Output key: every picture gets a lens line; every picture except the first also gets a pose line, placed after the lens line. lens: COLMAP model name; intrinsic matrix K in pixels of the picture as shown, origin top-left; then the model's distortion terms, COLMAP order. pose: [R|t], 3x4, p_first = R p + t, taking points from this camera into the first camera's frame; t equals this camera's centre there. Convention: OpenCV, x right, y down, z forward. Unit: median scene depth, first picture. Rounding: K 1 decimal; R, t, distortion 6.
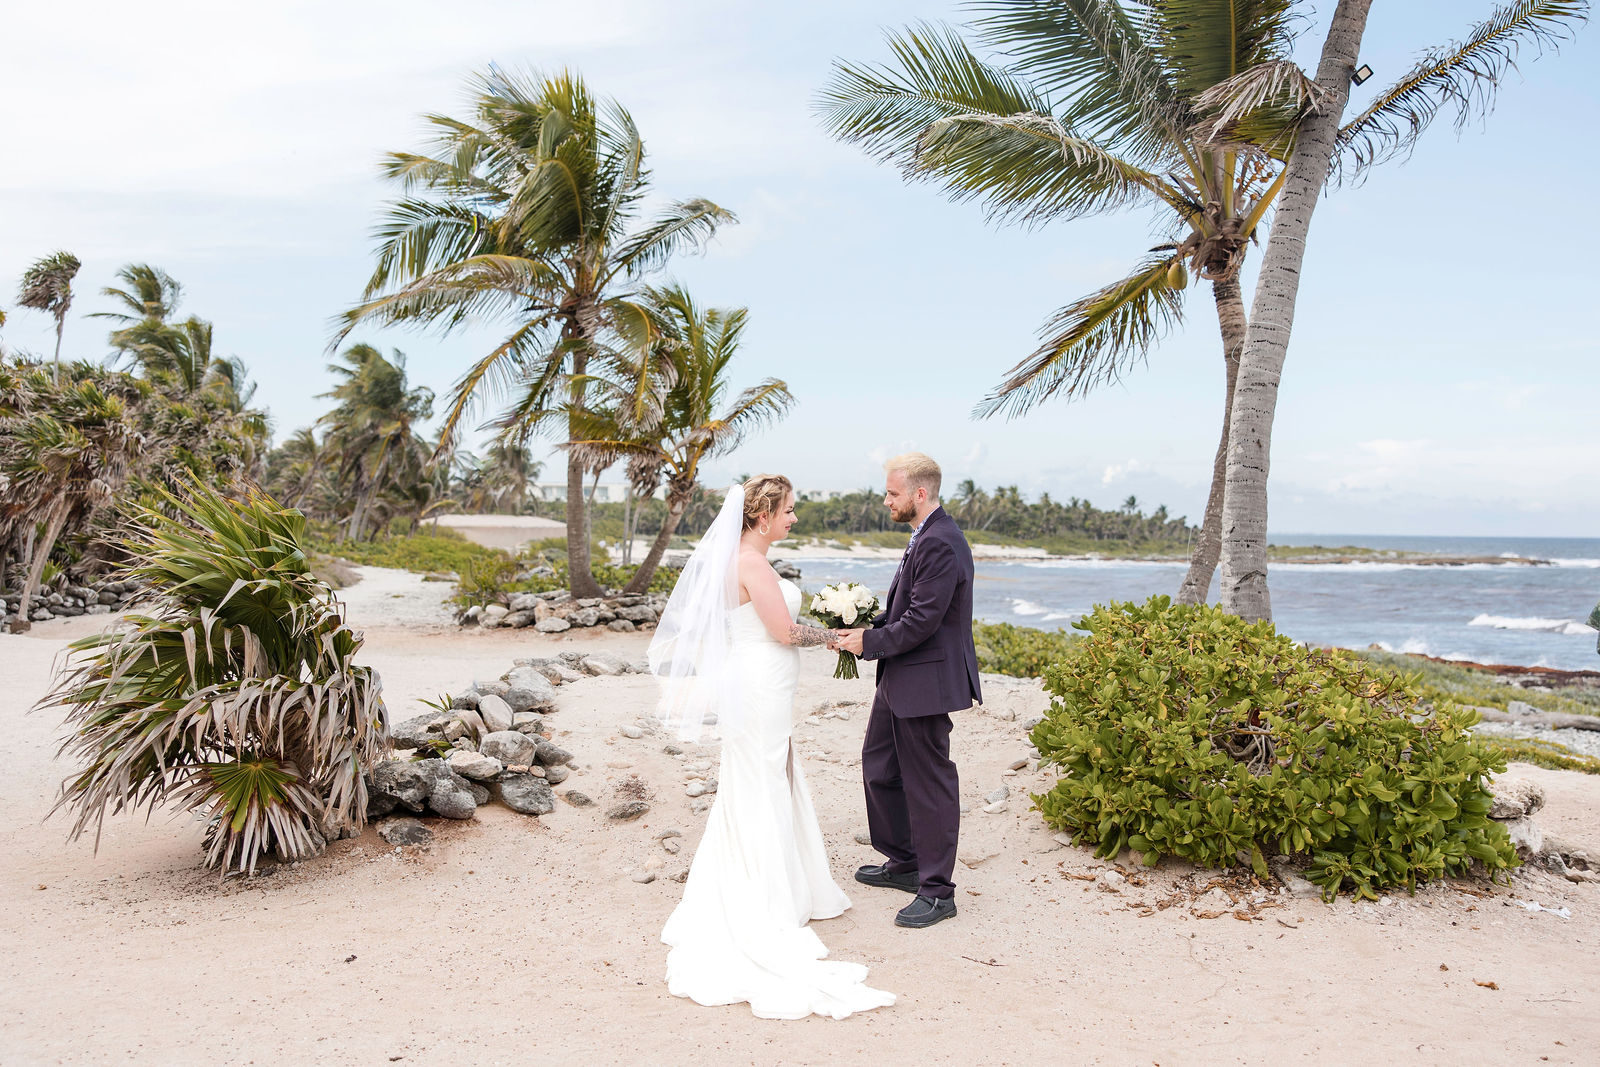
lens RADIAL K [[1610.6, 0, 798.7], [0, 1610.6, 506.3], [0, 0, 1]] dist [0.003921, 0.011058]
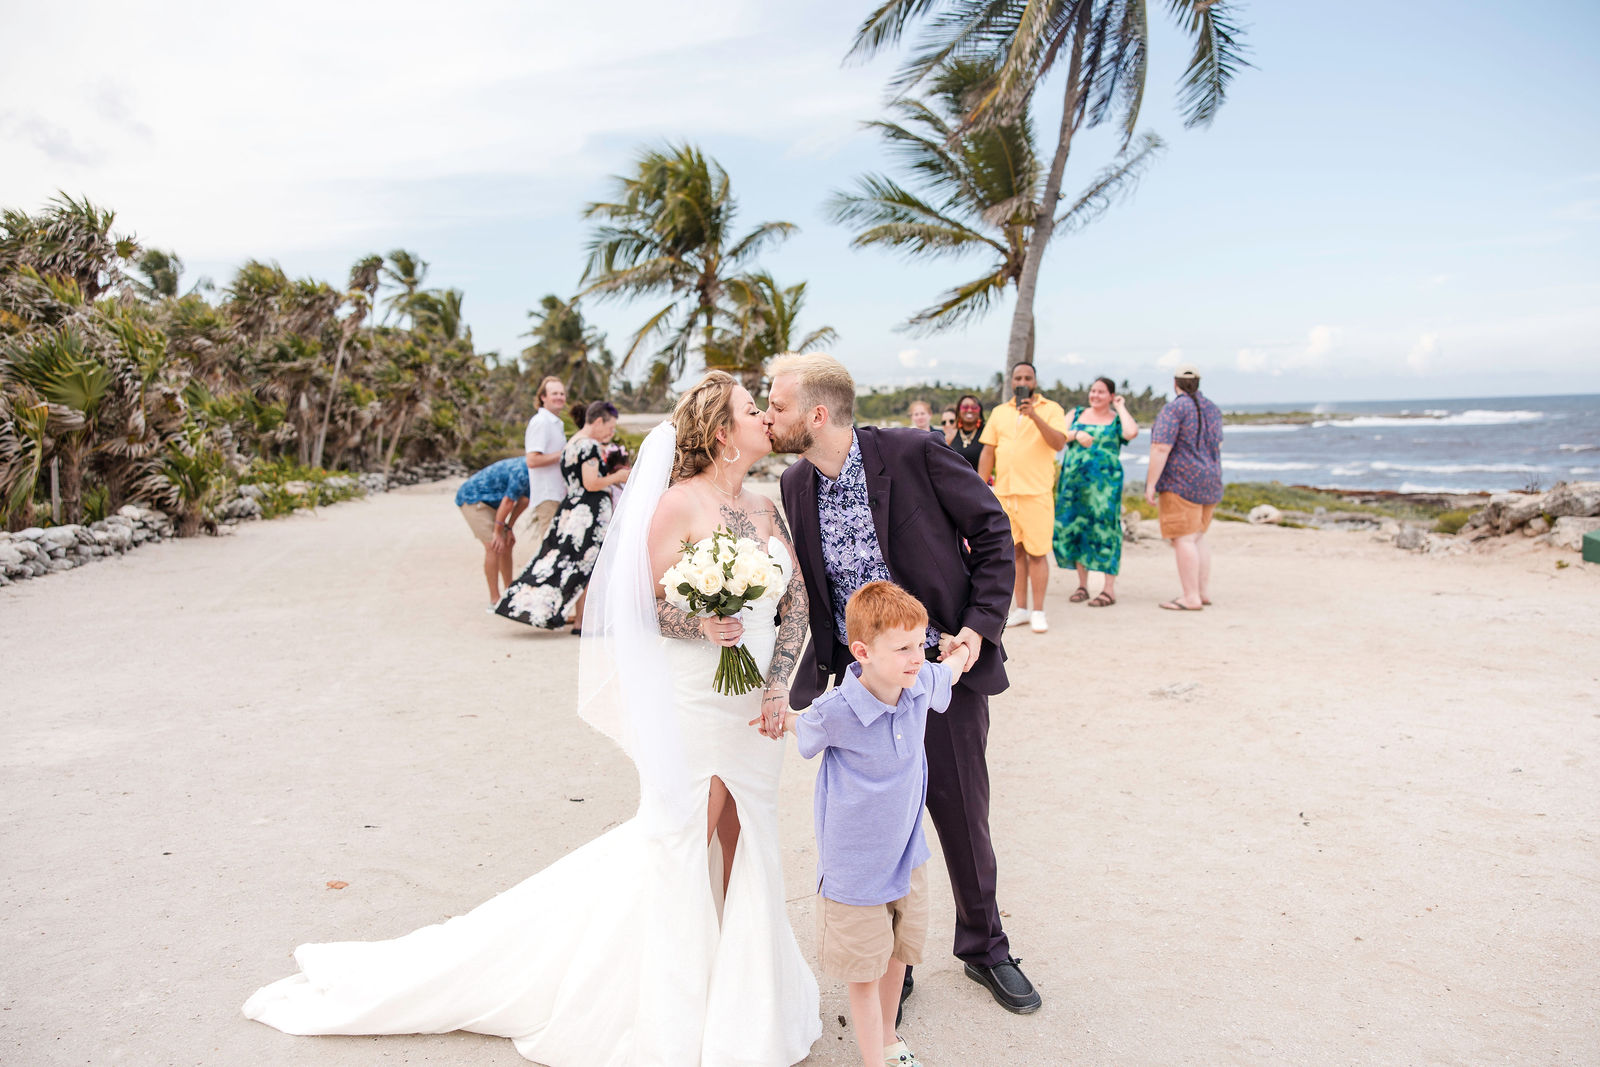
lens RADIAL K [[1287.0, 0, 800.0], [0, 1287.0, 533.5], [0, 0, 1]] dist [-0.006436, 0.005503]
pose [[0.997245, -0.035051, -0.065374, 0.035855], [0.041649, 0.993864, 0.102464, -0.001133], [0.061381, -0.104905, 0.992586, -0.332860]]
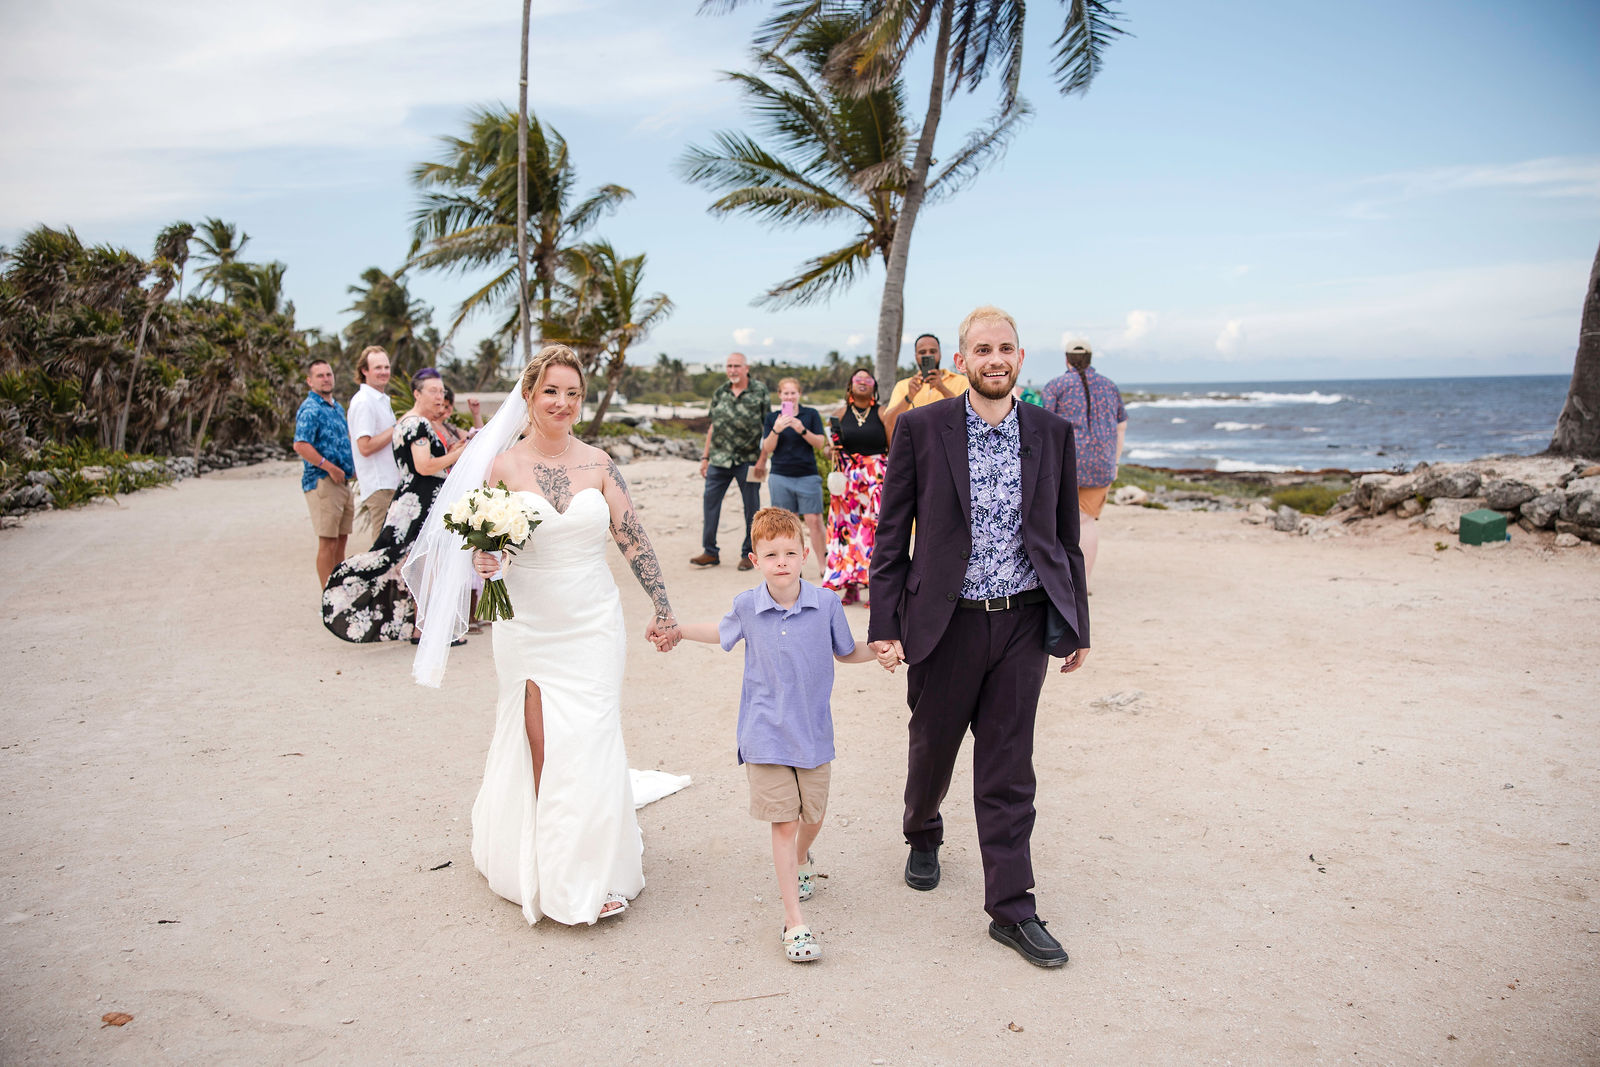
lens RADIAL K [[1294.5, 0, 800.0], [0, 1294.5, 533.5], [0, 0, 1]] dist [-0.118152, 0.124732]
pose [[0.996949, -0.044958, 0.063813, 0.018828], [0.036835, 0.991697, 0.123208, 0.000301], [-0.068822, -0.120481, 0.990327, -0.280550]]
